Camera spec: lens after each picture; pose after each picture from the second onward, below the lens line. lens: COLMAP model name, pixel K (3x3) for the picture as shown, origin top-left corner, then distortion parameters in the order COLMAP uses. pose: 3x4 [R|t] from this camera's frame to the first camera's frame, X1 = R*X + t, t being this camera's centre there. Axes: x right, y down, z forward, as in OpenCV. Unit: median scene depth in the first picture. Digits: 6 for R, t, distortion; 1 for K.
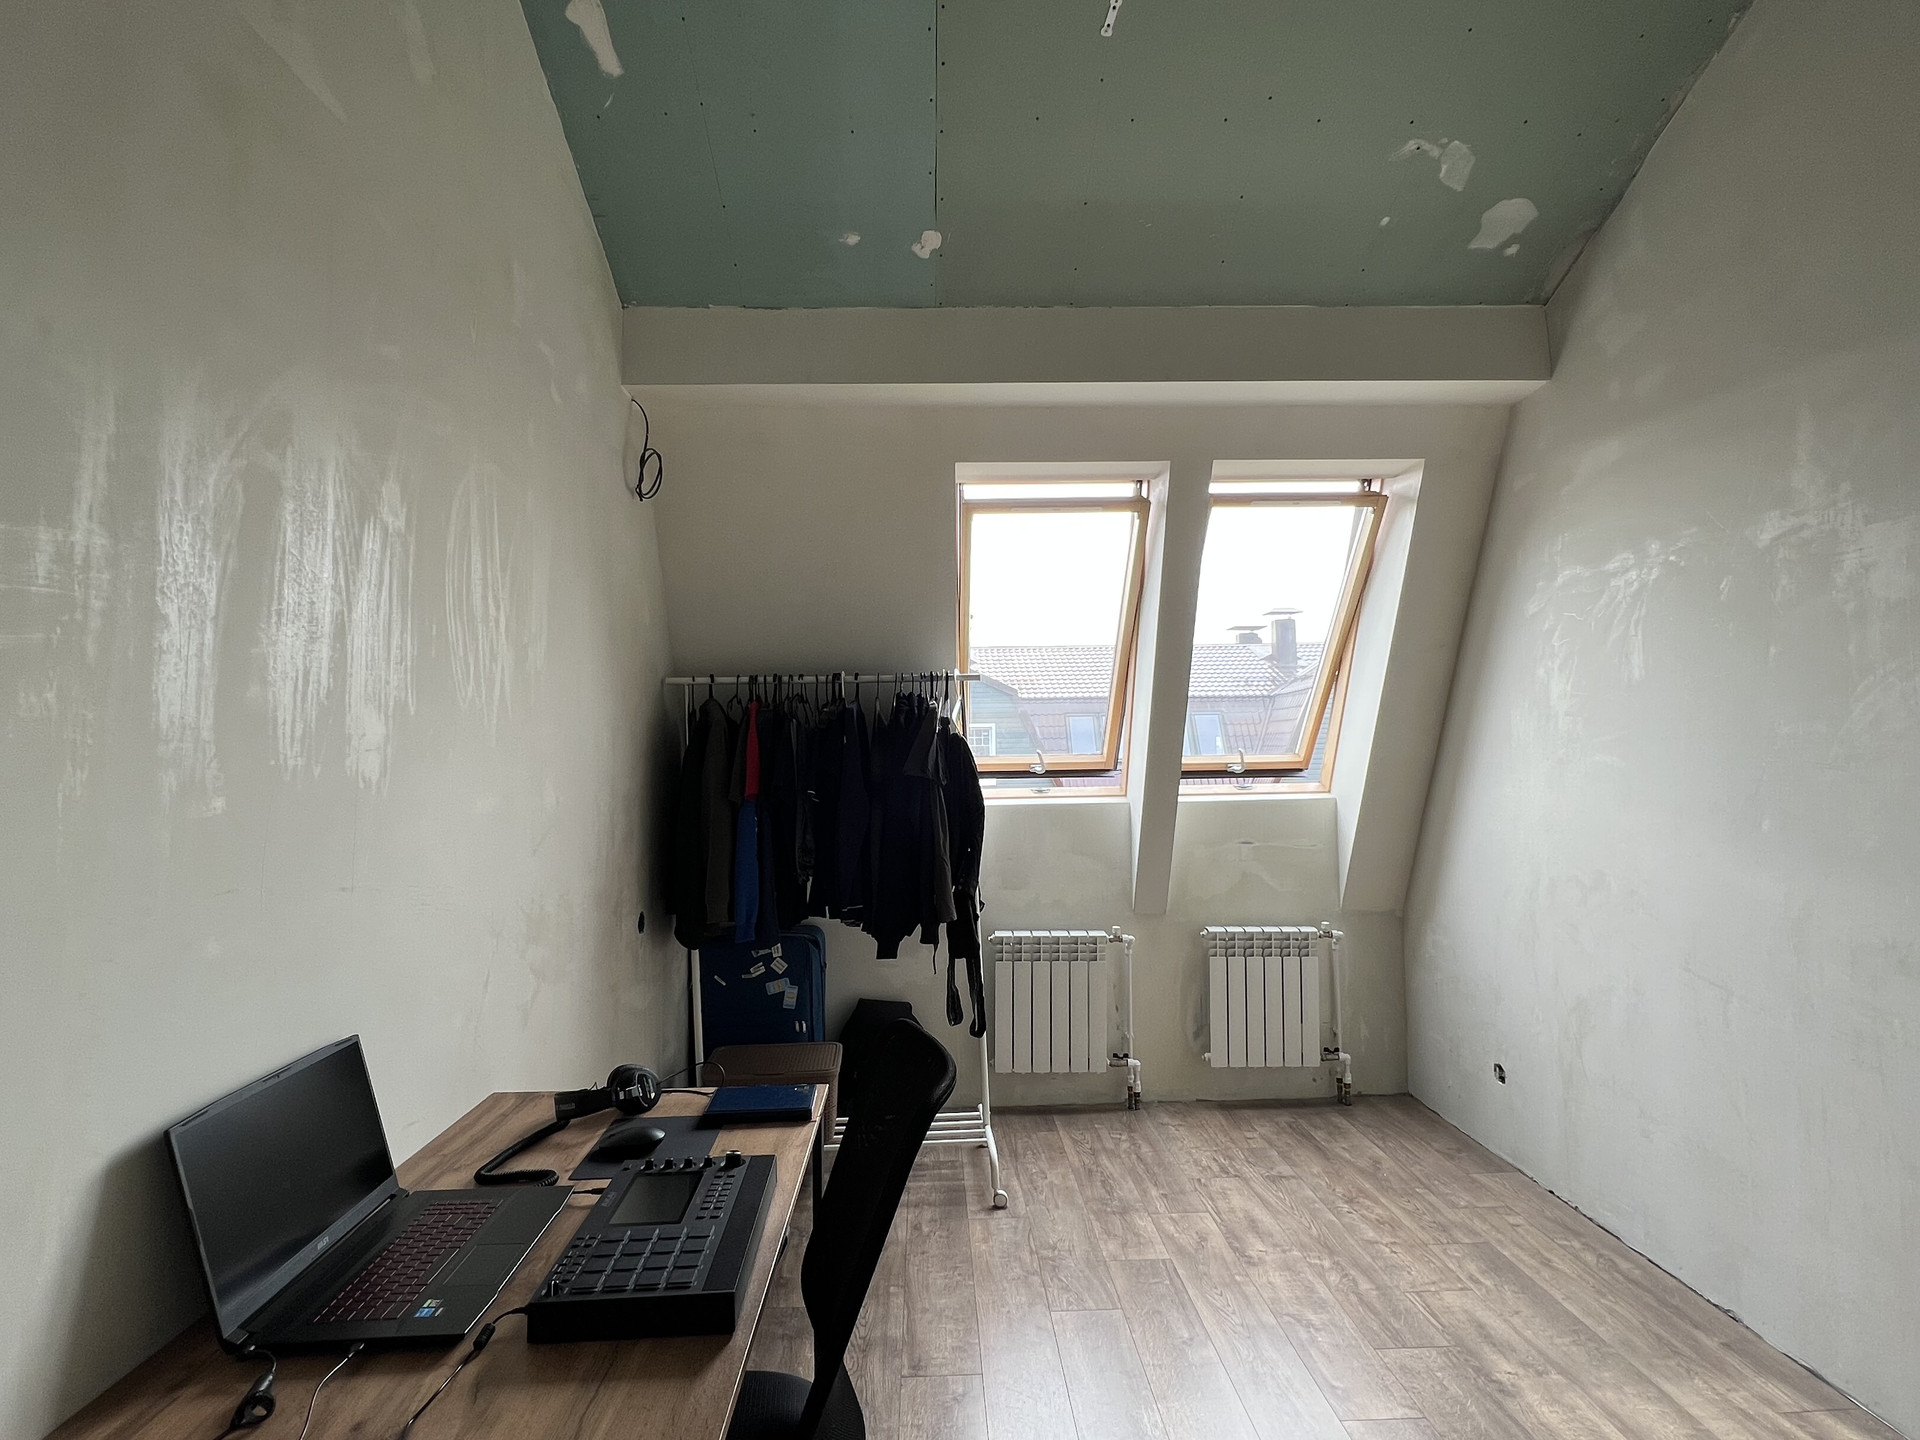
lens RADIAL K [[955.7, 0, 965.0], [0, 955.7, 708.8], [0, 0, 1]] dist [-0.000324, -0.000047]
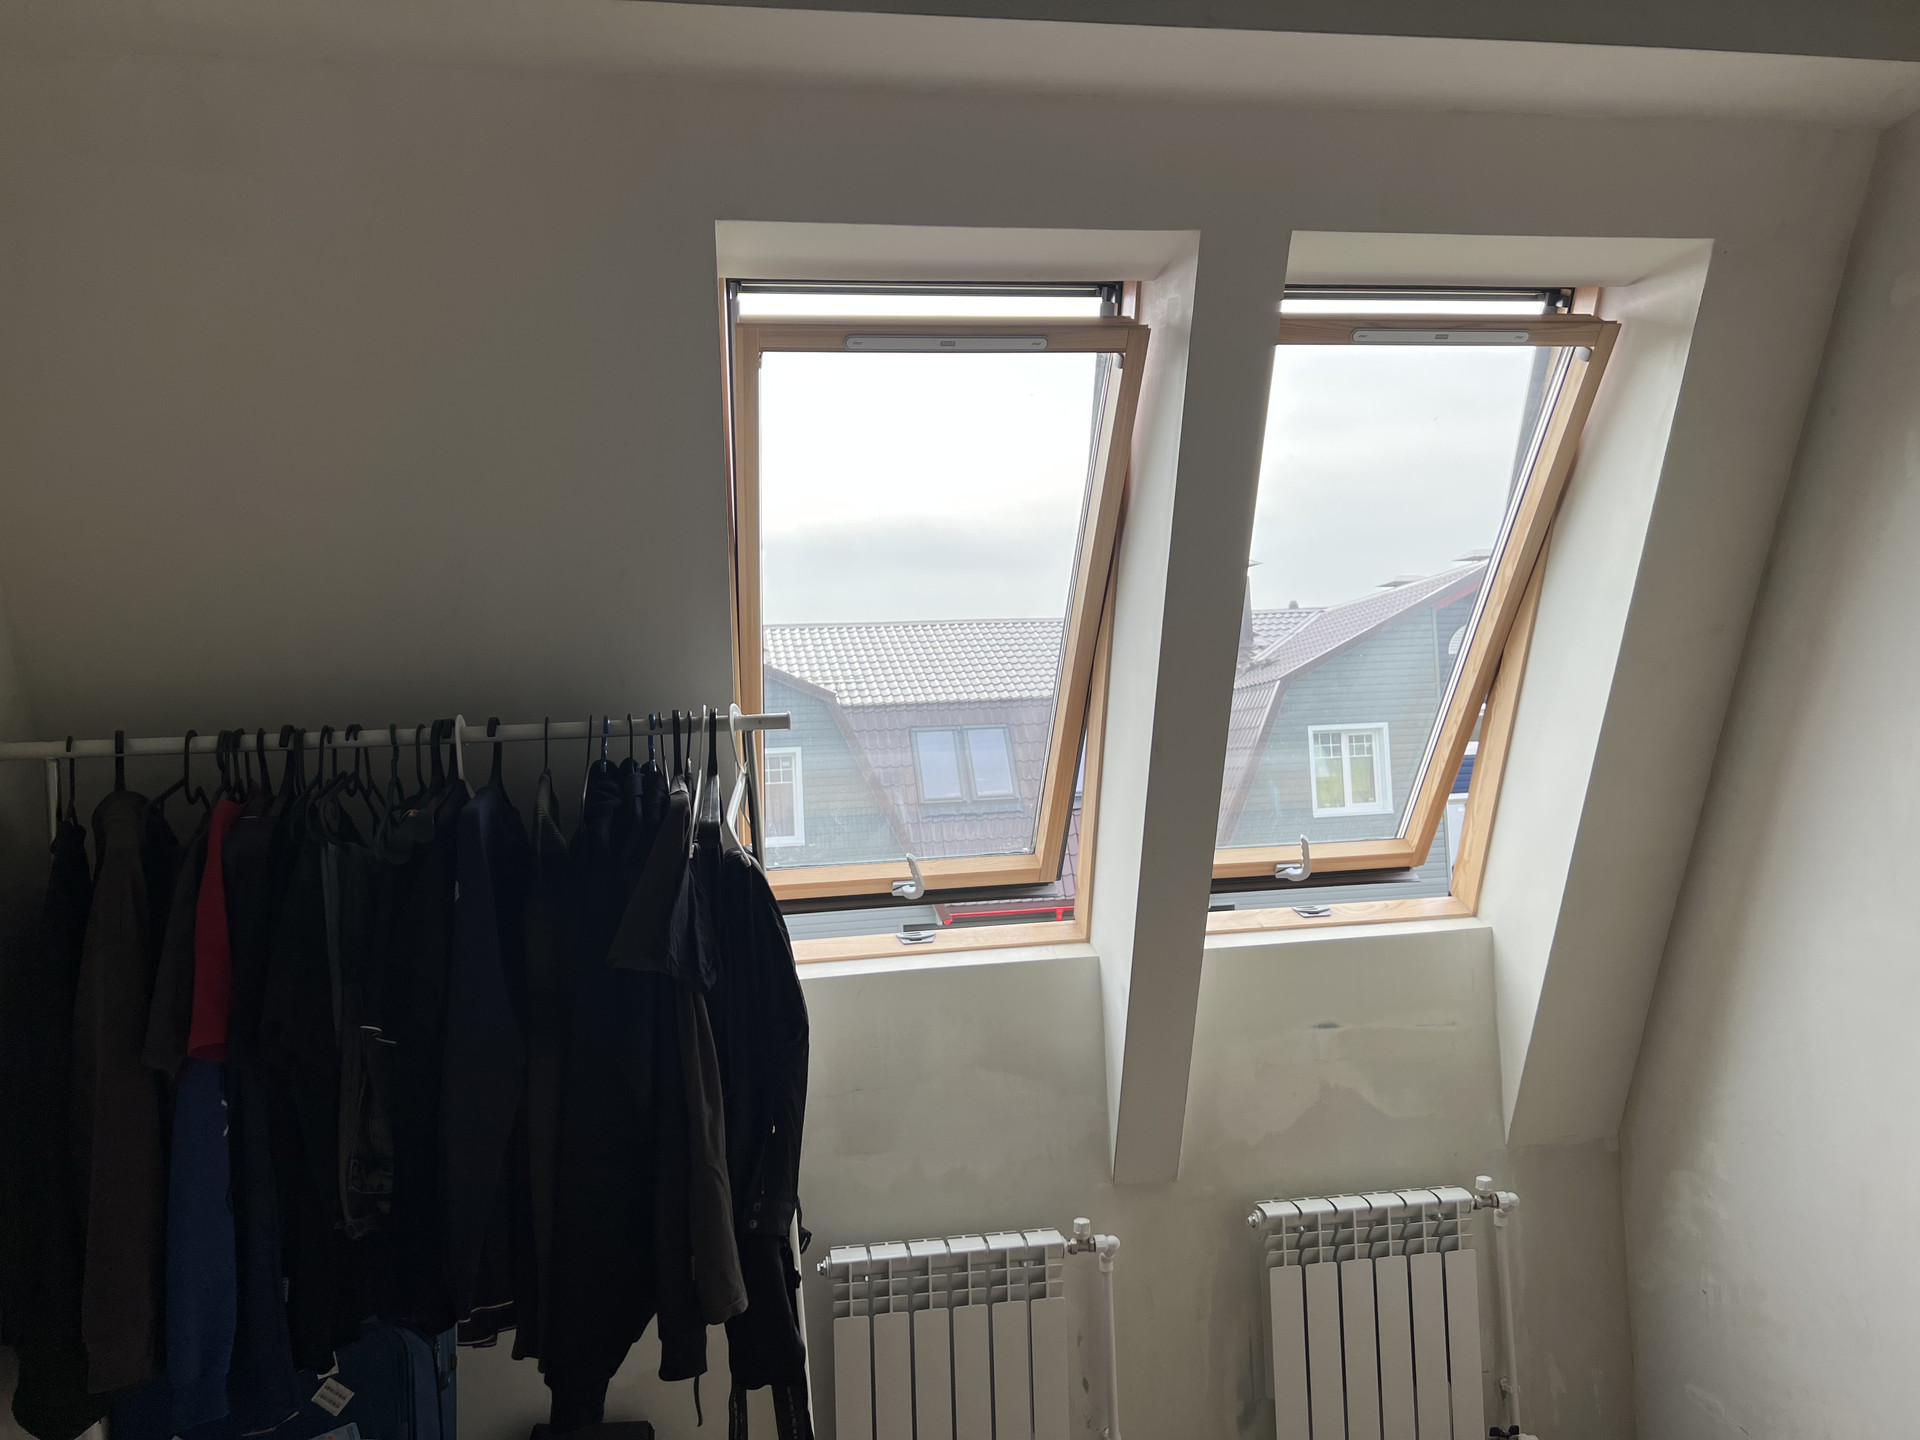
lens RADIAL K [[1460.4, 0, 945.5], [0, 1460.4, 719.8], [0, 0, 1]] dist [0.015010, -0.003312]
pose [[0.991009, -0.023769, 0.131666, -0.001210], [0.023536, 0.999717, 0.003331, -0.031624], [-0.131708, -0.000202, 0.991289, 0.309825]]
